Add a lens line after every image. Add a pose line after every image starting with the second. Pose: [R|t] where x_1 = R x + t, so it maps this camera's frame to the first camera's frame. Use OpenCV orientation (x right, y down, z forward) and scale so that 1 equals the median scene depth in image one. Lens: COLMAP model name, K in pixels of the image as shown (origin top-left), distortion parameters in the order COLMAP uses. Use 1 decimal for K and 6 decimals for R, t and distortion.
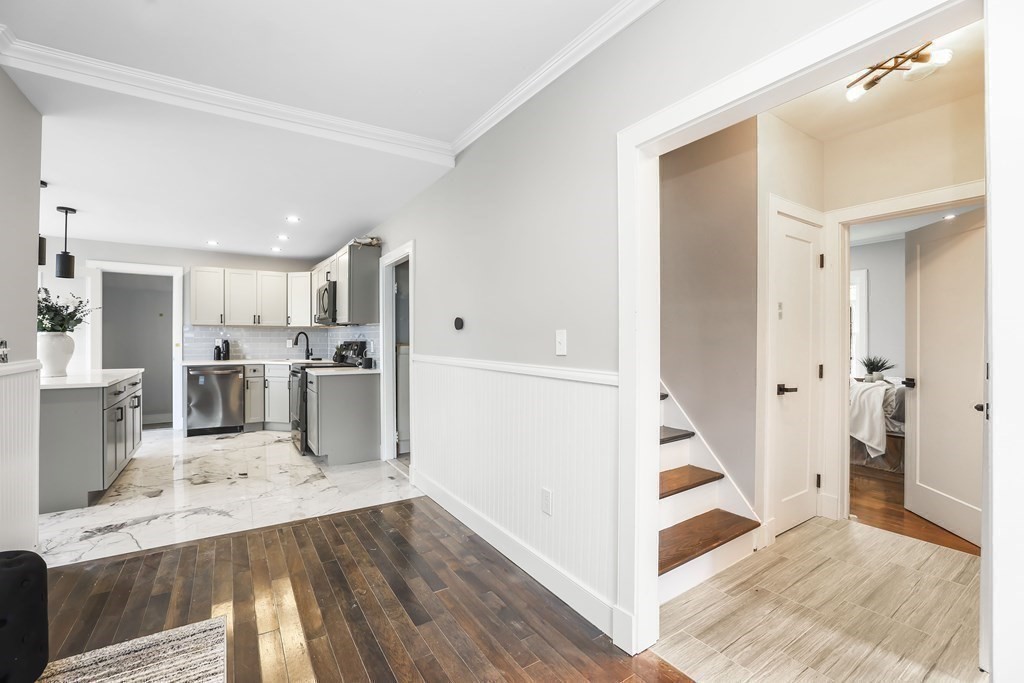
lens RADIAL K [[431.1, 0, 504.7], [0, 431.1, 339.3], [0, 0, 1]] dist [-0.025333, 0.000719]
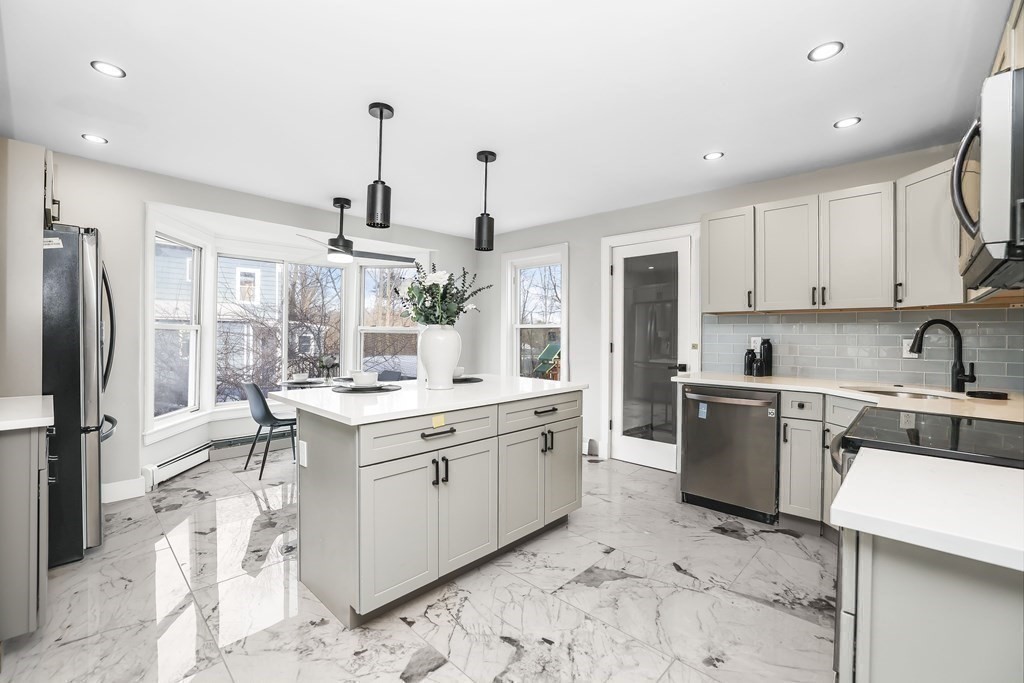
lens RADIAL K [[443.8, 0, 506.7], [0, 443.8, 332.3], [0, 0, 1]] dist [-0.052474, 0.024102]
pose [[0.232356, -0.007663, -0.972601, -0.196437], [-0.005352, 0.999944, -0.009157, 0.000289], [0.972616, 0.007333, 0.232302, 0.567023]]
